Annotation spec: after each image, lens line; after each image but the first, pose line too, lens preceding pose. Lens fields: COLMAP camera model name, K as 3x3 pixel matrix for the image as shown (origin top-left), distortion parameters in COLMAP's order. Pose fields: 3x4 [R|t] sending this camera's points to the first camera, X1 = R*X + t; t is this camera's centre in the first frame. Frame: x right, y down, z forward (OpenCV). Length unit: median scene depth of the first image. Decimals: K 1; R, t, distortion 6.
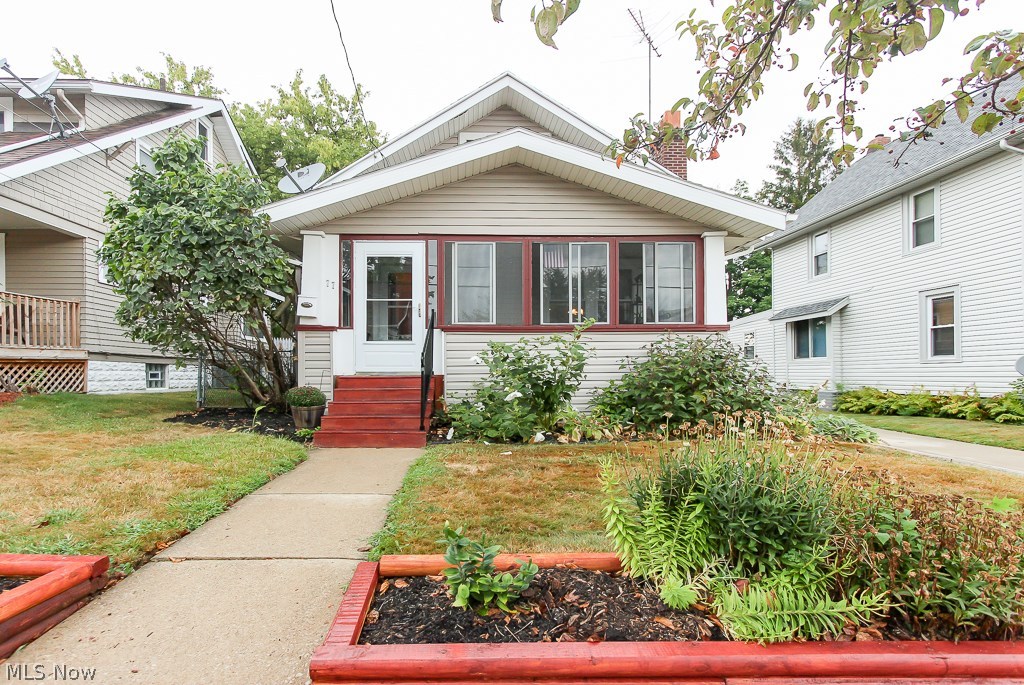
lens RADIAL K [[472.6, 0, 495.3], [0, 472.6, 369.2], [0, 0, 1]] dist [0.001922, 0.000820]
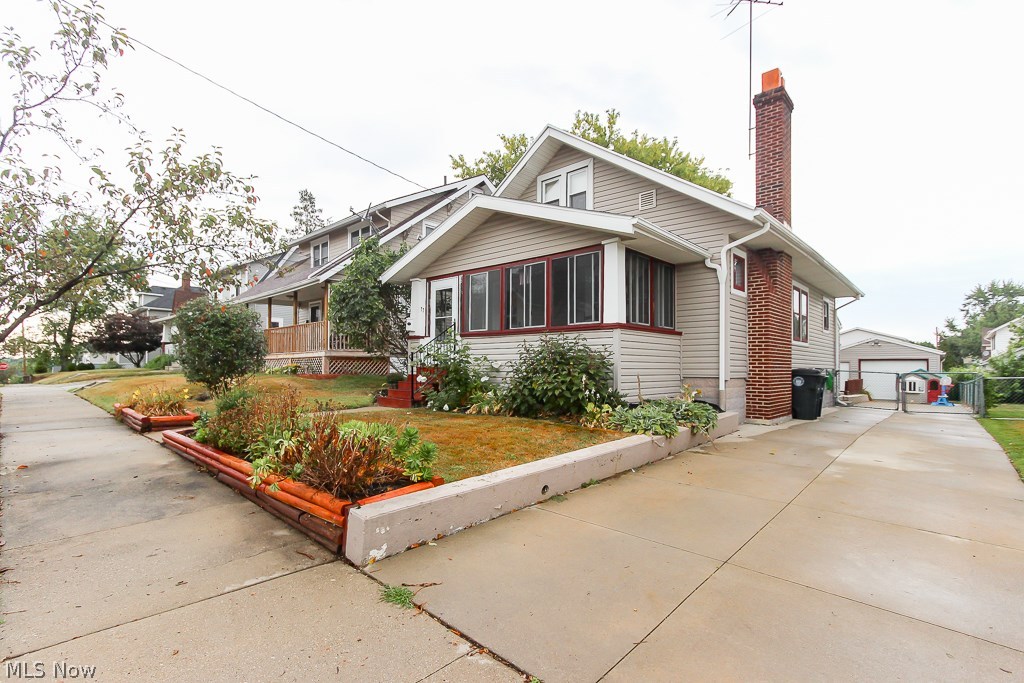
lens RADIAL K [[472.6, 0, 495.3], [0, 472.6, 368.2], [0, 0, 1]] dist [0.001922, 0.000820]
pose [[0.709021, 0.011967, -0.705085, 0.957549], [-0.005896, 0.999922, 0.011043, 0.000059], [0.705162, -0.003672, 0.709036, 0.029675]]
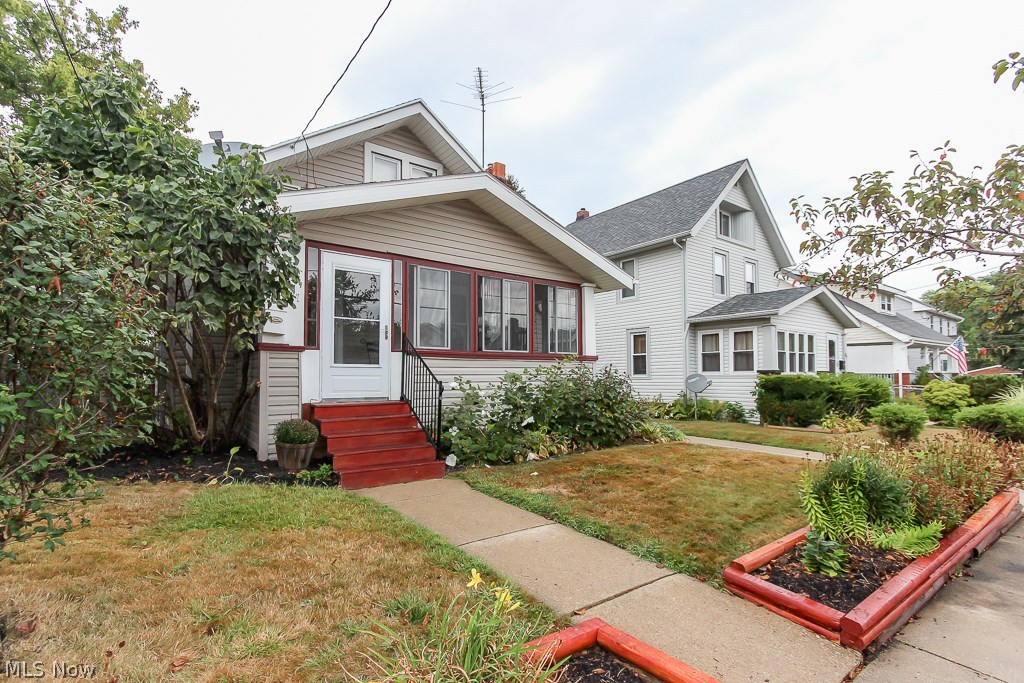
lens RADIAL K [[472.6, 0, 495.3], [0, 472.6, 368.2], [0, 0, 1]] dist [0.001922, 0.000820]
pose [[0.825604, 0.018642, 0.563942, -0.521889], [-0.011111, 0.999797, -0.016785, -0.039762], [-0.564141, 0.007592, 0.825644, 0.093312]]
